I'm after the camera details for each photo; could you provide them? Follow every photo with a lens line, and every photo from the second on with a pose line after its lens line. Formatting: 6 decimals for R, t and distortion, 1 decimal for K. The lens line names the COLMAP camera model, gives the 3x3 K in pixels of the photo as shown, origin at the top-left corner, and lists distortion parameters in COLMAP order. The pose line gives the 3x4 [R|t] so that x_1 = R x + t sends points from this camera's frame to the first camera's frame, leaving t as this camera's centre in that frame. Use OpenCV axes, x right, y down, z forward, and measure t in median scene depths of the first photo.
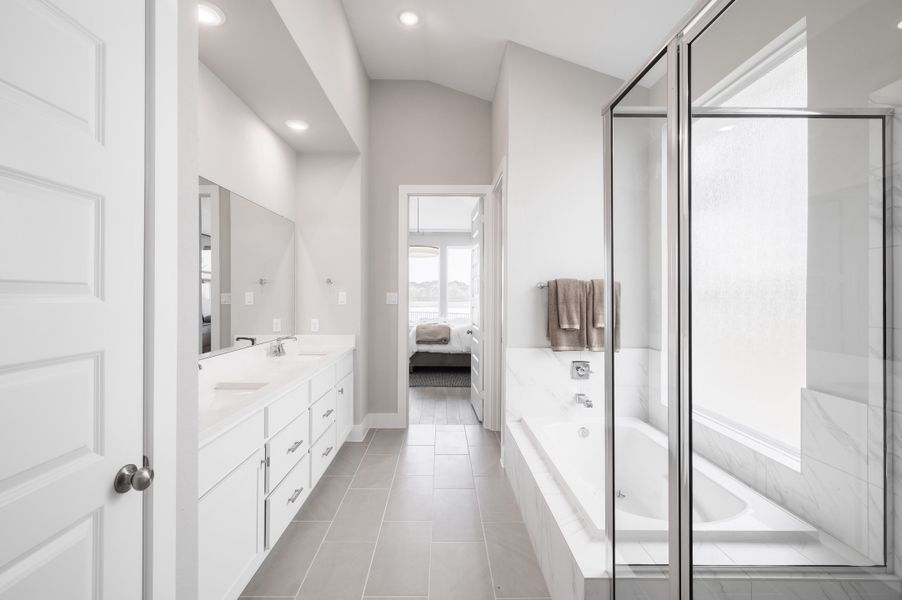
lens RADIAL K [[404.5, 0, 449.2], [0, 404.5, 297.4], [0, 0, 1]] dist [0.024523, -0.001354]
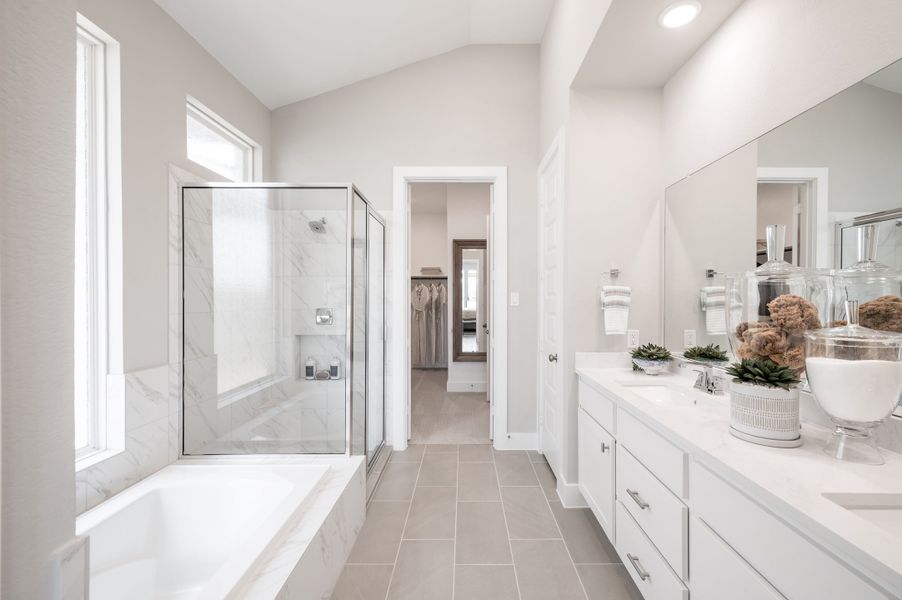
lens RADIAL K [[404.5, 0, 459.4], [0, 404.5, 301.4], [0, 0, 1]] dist [0.024523, -0.001354]
pose [[-0.998777, -0.007328, 0.048889, -0.112110], [-0.006917, 0.999939, 0.008582, 0.004322], [-0.048949, 0.008233, -0.998767, 2.146711]]
